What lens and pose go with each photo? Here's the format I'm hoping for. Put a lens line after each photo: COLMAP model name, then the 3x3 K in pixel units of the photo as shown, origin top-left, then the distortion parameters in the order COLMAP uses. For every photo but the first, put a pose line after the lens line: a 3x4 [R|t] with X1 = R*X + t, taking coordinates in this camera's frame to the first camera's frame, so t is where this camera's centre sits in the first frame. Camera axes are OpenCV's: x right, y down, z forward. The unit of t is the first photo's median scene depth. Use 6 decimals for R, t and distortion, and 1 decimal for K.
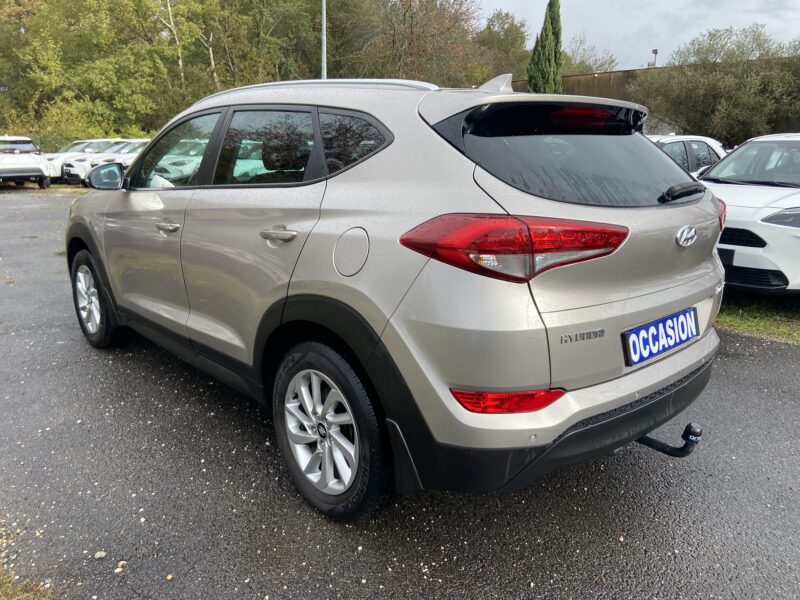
lens RADIAL K [[606.2, 0, 400.0], [0, 606.2, 300.0], [0, 0, 1]] dist [0.112534, -0.141783]
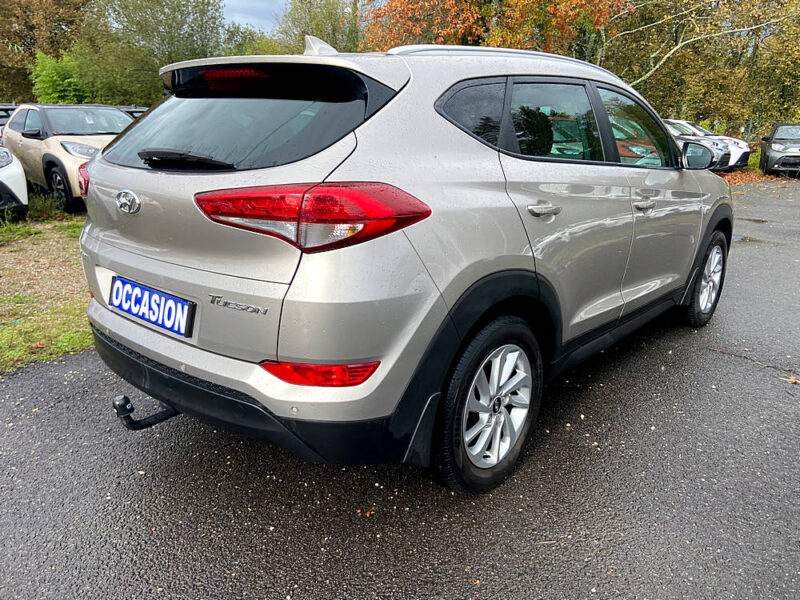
lens RADIAL K [[594.9, 0, 401.2], [0, 594.9, 302.1], [0, 0, 1]] dist [0.110207, -0.134683]
pose [[0.115613, 0.271394, -0.955499, 1.063714], [-0.249234, 0.939102, 0.236580, -0.208135], [0.961517, 0.210792, 0.176213, 0.937570]]
